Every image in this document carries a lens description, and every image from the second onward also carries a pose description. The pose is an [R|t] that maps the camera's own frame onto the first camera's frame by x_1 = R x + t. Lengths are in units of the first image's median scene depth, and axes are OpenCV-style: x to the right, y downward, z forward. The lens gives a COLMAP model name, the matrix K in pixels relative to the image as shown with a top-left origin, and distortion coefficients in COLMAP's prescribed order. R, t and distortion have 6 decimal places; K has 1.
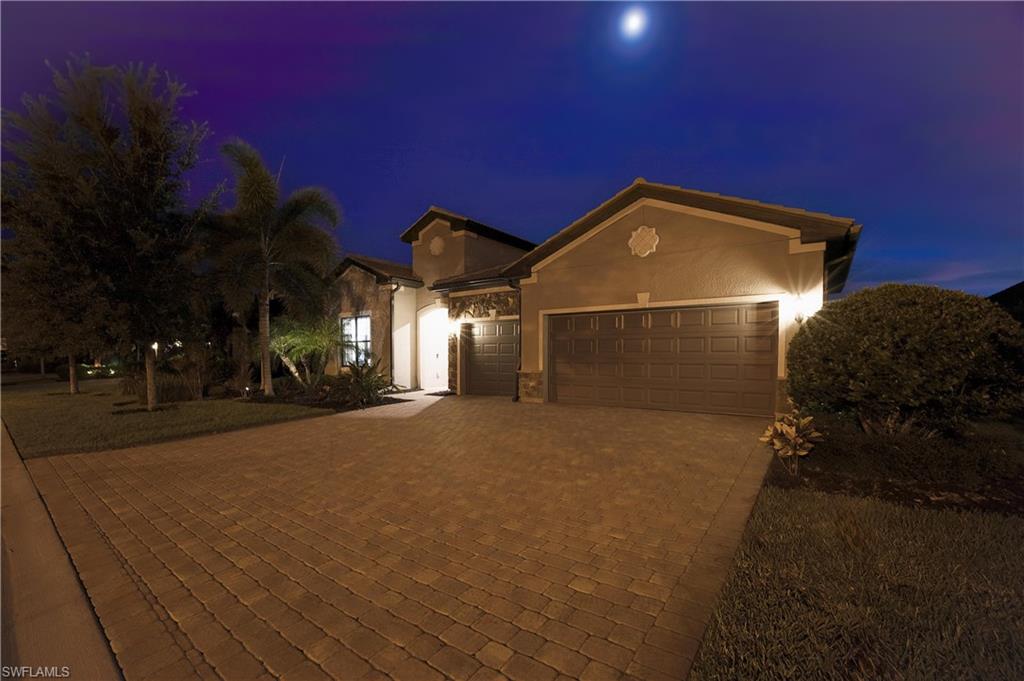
lens RADIAL K [[413.3, 0, 499.7], [0, 413.3, 350.3], [0, 0, 1]] dist [-0.058378, 0.013183]
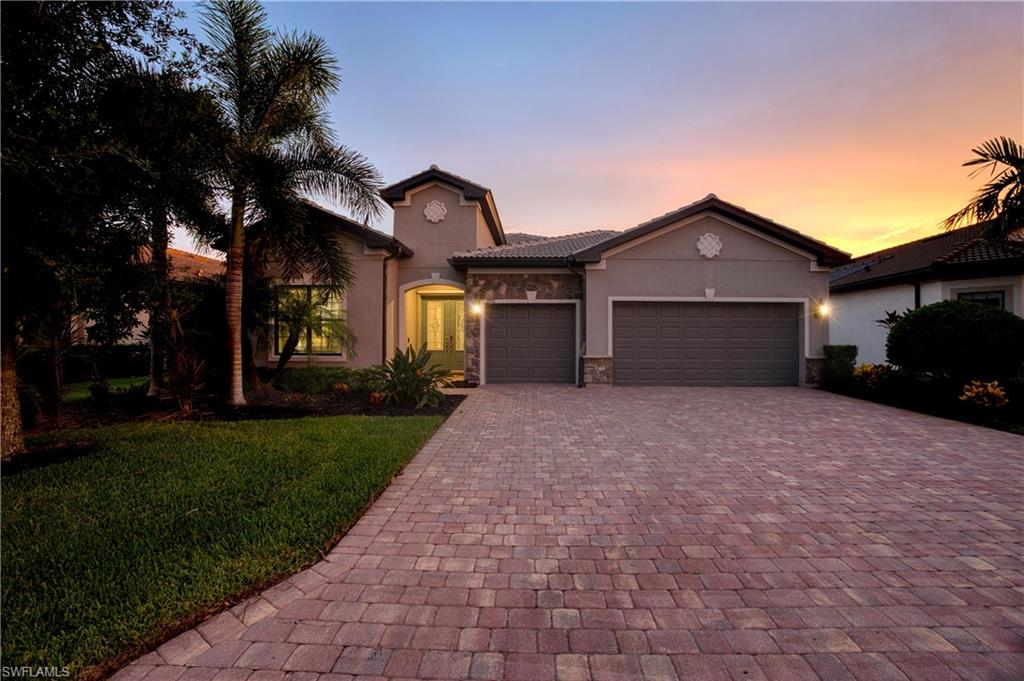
lens RADIAL K [[392.6, 0, 516.6], [0, 392.6, 337.9], [0, 0, 1]] dist [-0.033650, 0.011004]
pose [[0.808379, 0.003223, 0.588653, -0.654391], [-0.009937, 0.999917, 0.008171, -0.000651], [-0.588578, -0.012455, 0.808344, 0.346197]]
